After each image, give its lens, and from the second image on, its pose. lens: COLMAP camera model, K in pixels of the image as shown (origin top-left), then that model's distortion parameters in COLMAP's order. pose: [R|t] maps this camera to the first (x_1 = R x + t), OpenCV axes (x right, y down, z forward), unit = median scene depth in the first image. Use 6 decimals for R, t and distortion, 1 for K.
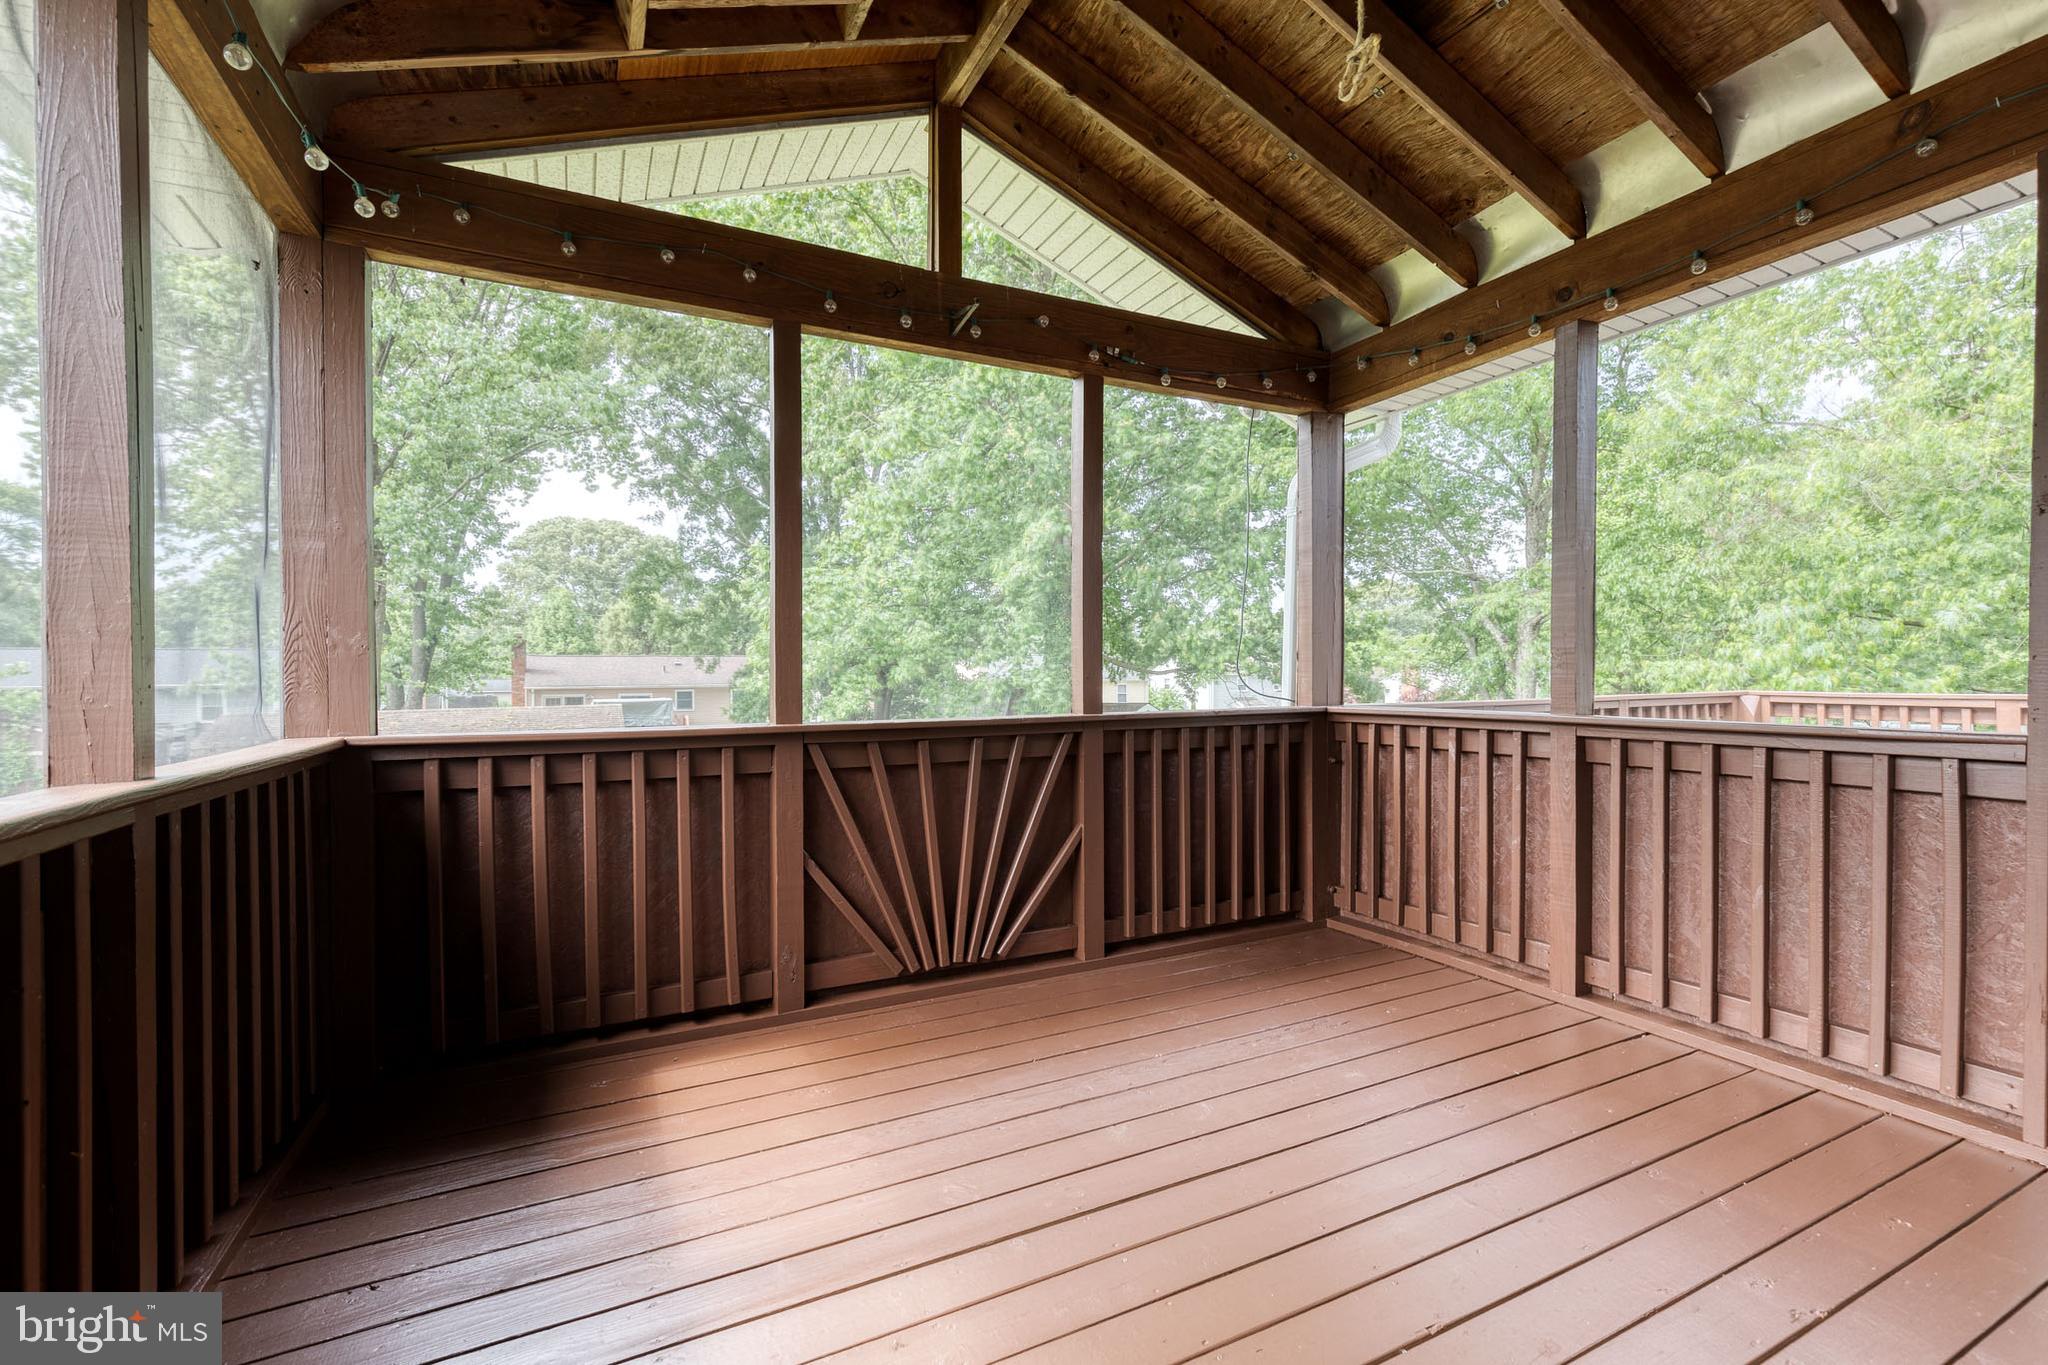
lens RADIAL K [[922.6, 0, 1045.0], [0, 922.6, 681.8], [0, 0, 1]] dist [0.002407, -0.000844]
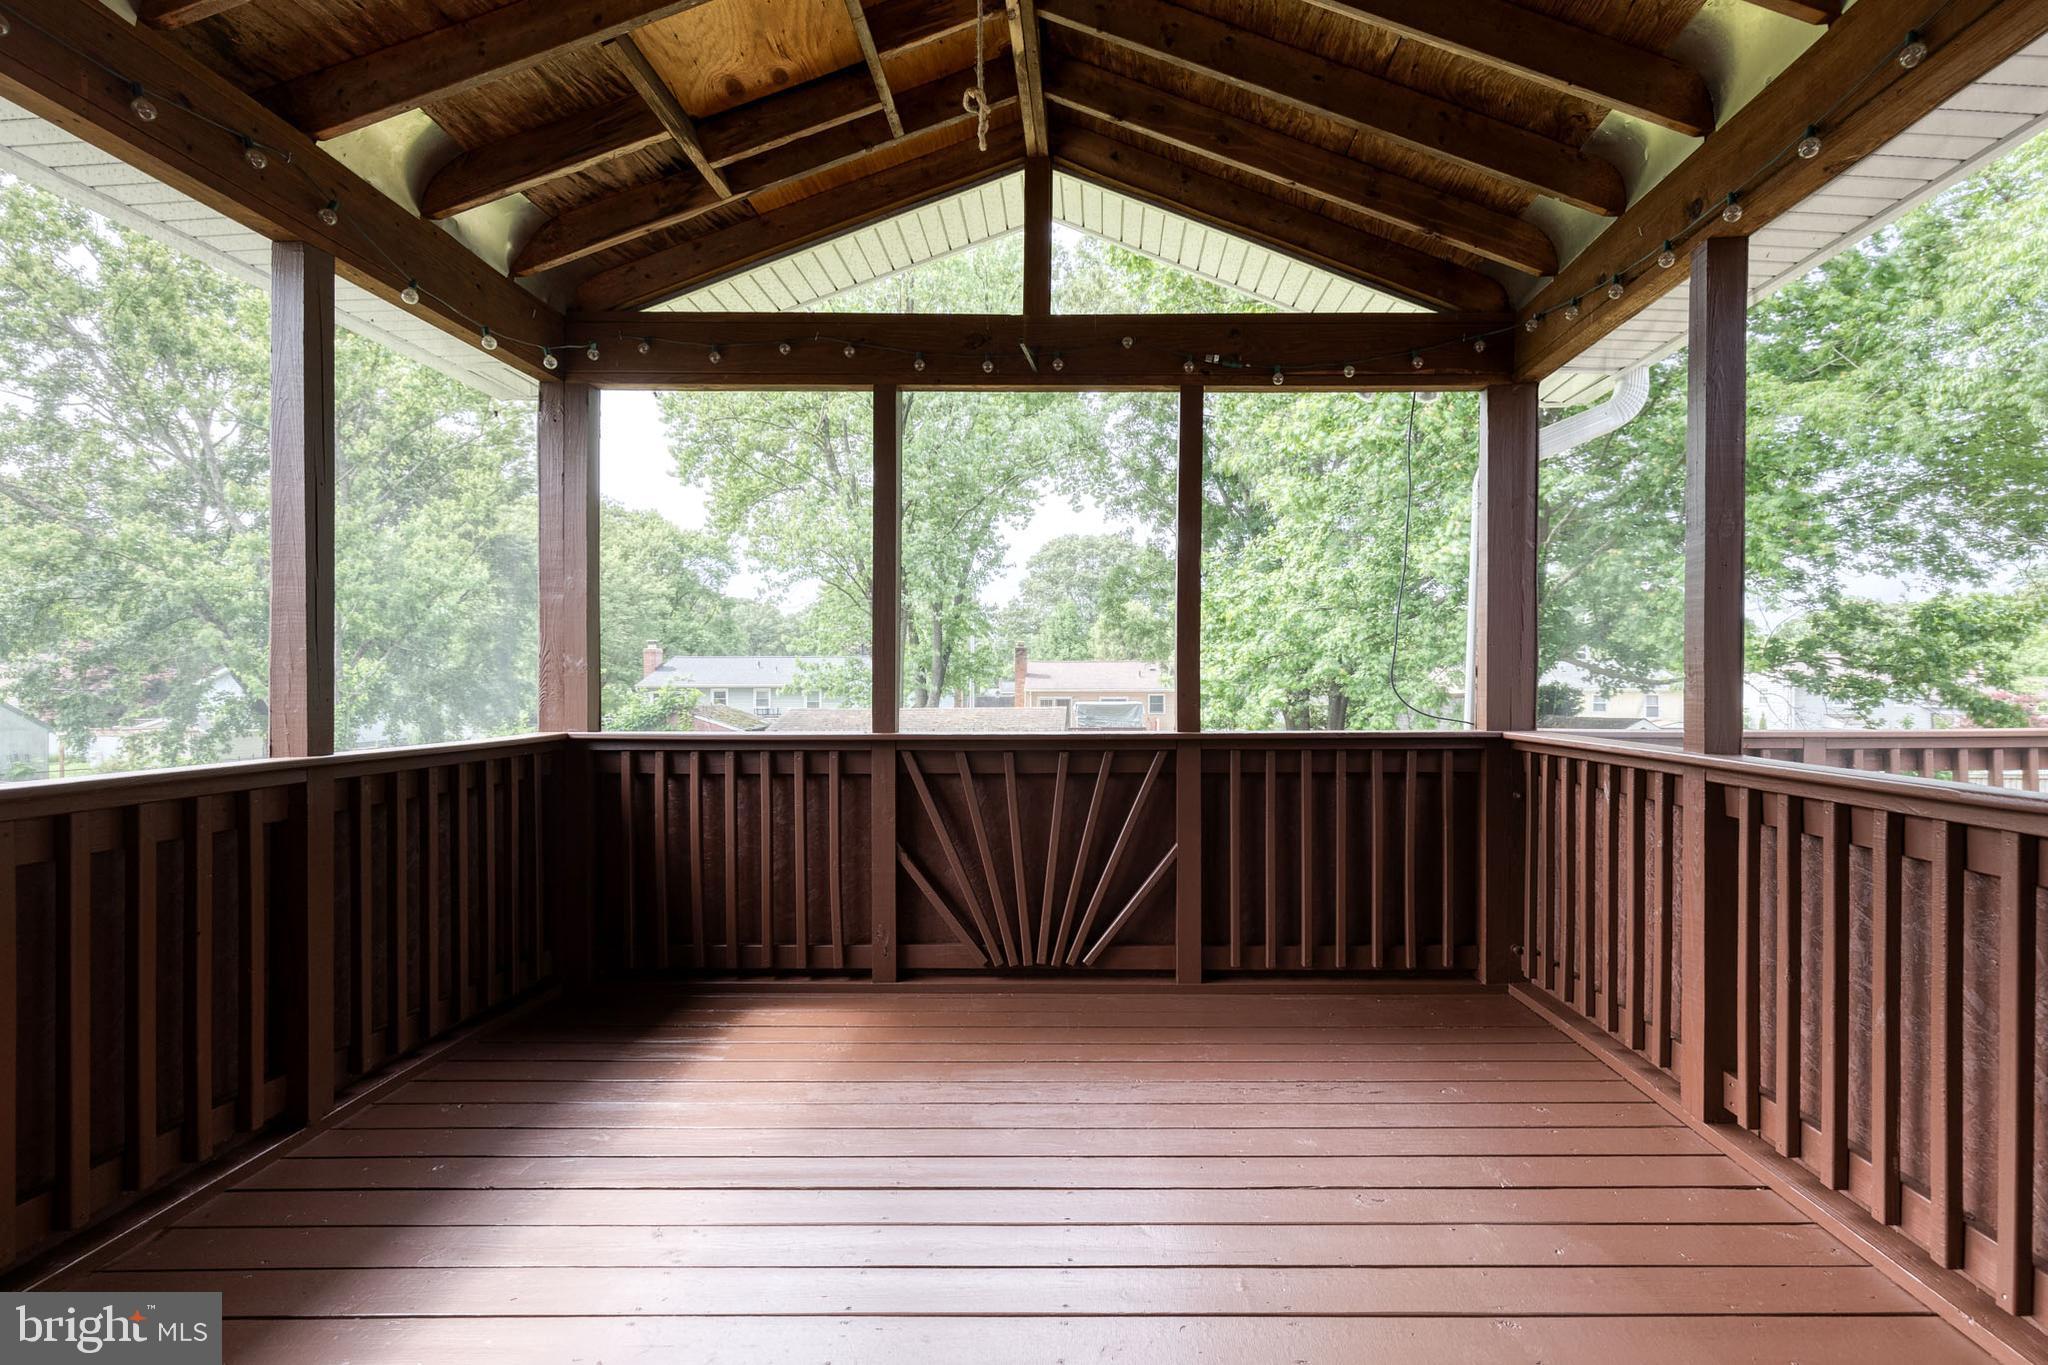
lens RADIAL K [[950.5, 0, 1072.8], [0, 950.5, 679.8], [0, 0, 1]] dist [-0.000795, -0.000756]
pose [[0.884859, 0.005791, -0.465823, 0.432642], [-0.009437, 0.999940, -0.005494, -0.014410], [0.465764, 0.009257, 0.884861, 0.052777]]
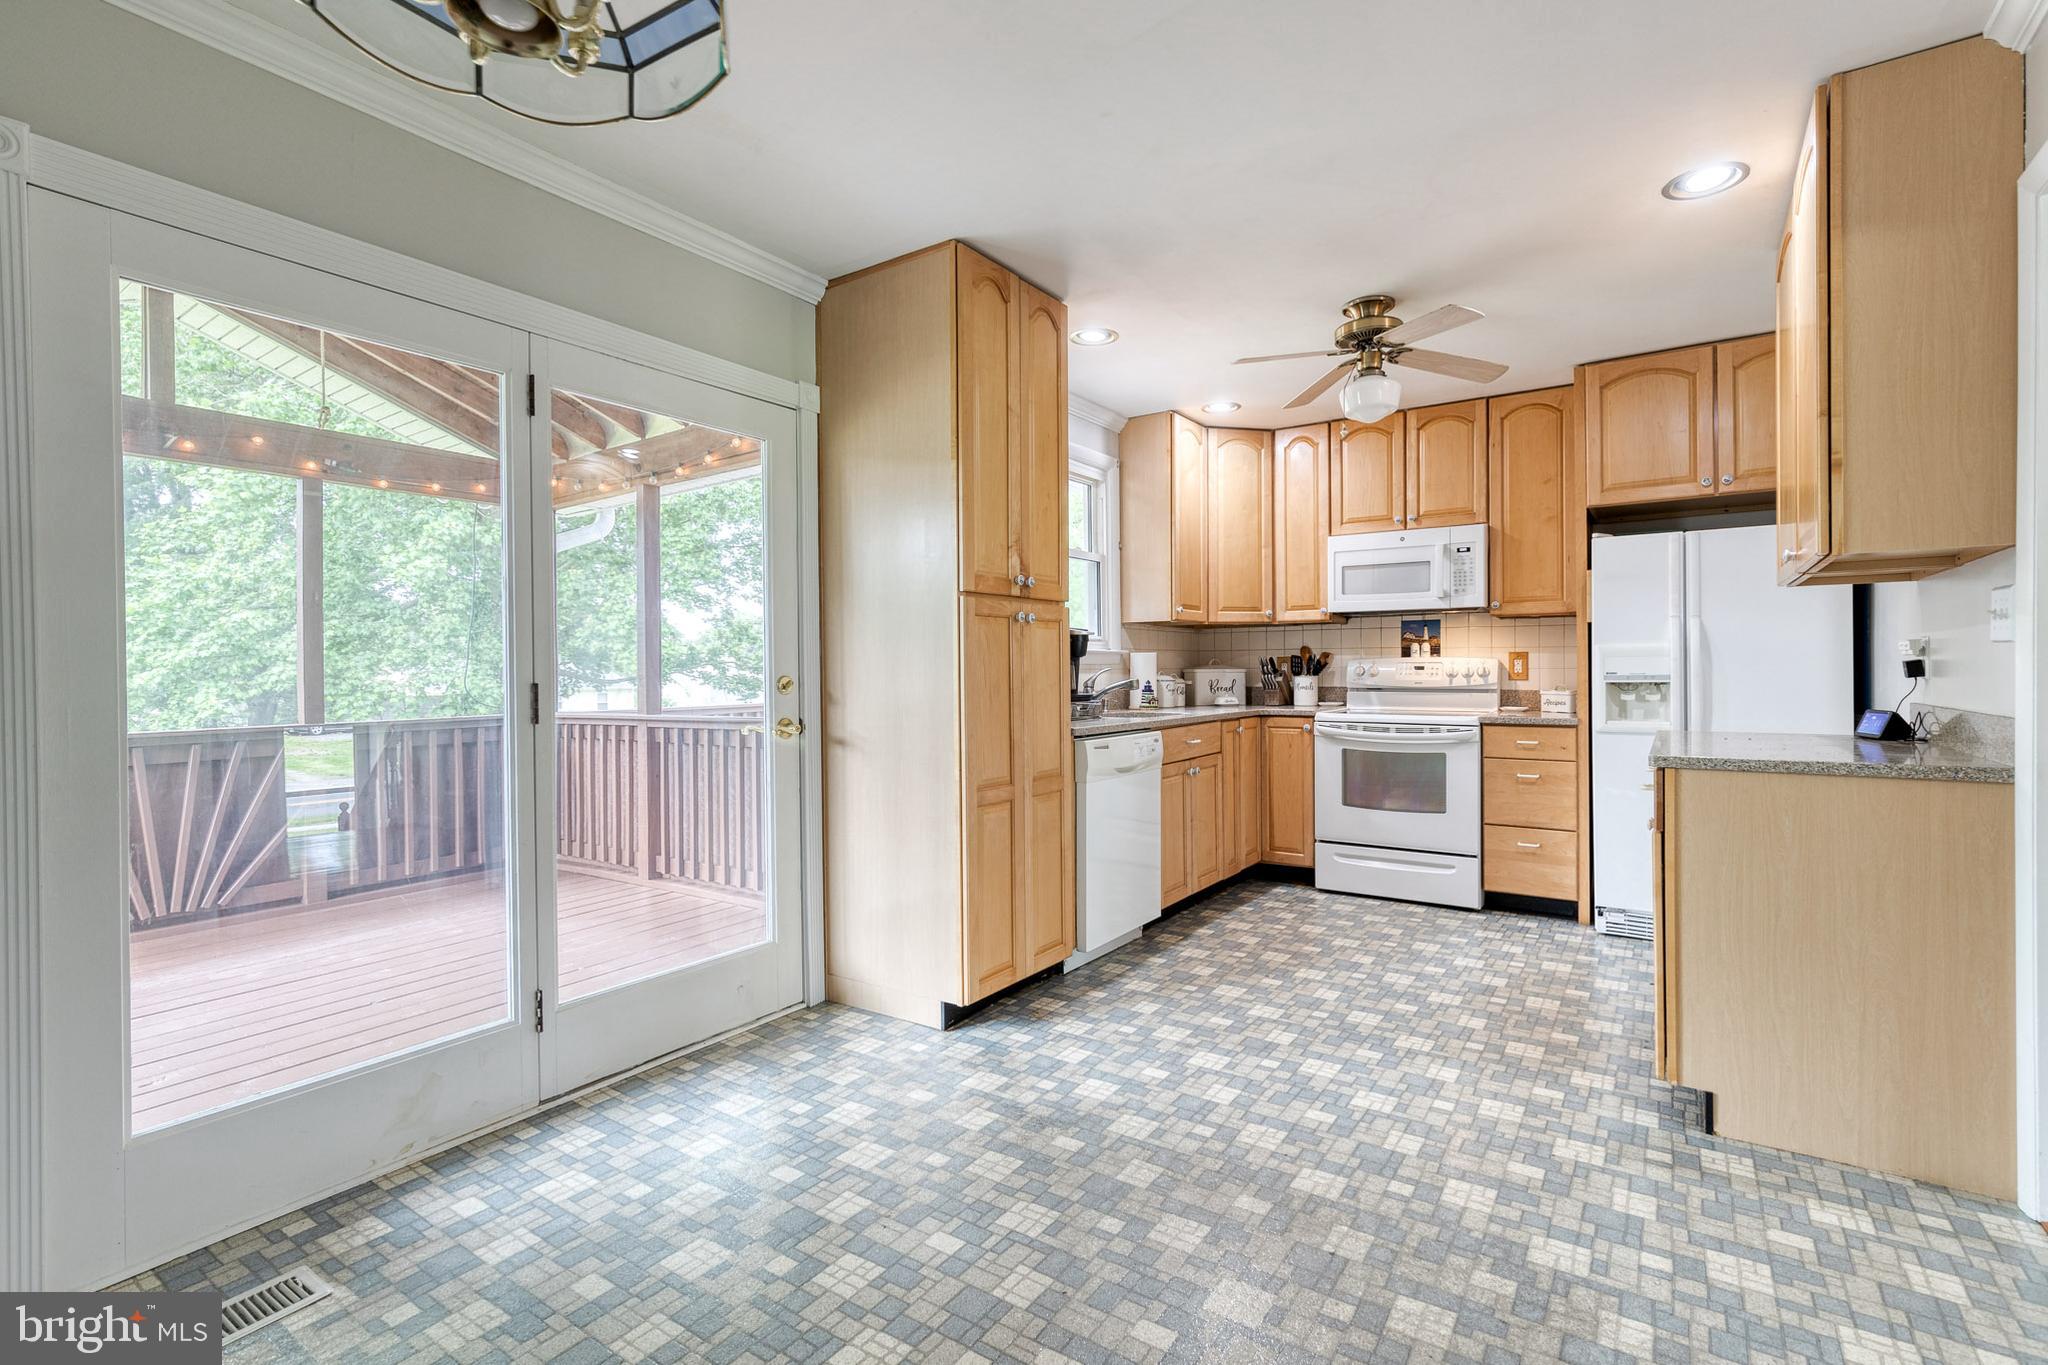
lens RADIAL K [[934.5, 0, 1038.0], [0, 934.5, 674.8], [0, 0, 1]] dist [0.013795, -0.007356]
pose [[0.876913, -0.007088, 0.480598, 0.342499], [0.013279, 0.999867, -0.009484, -0.011754], [-0.480466, 0.014699, 0.876890, -0.783754]]
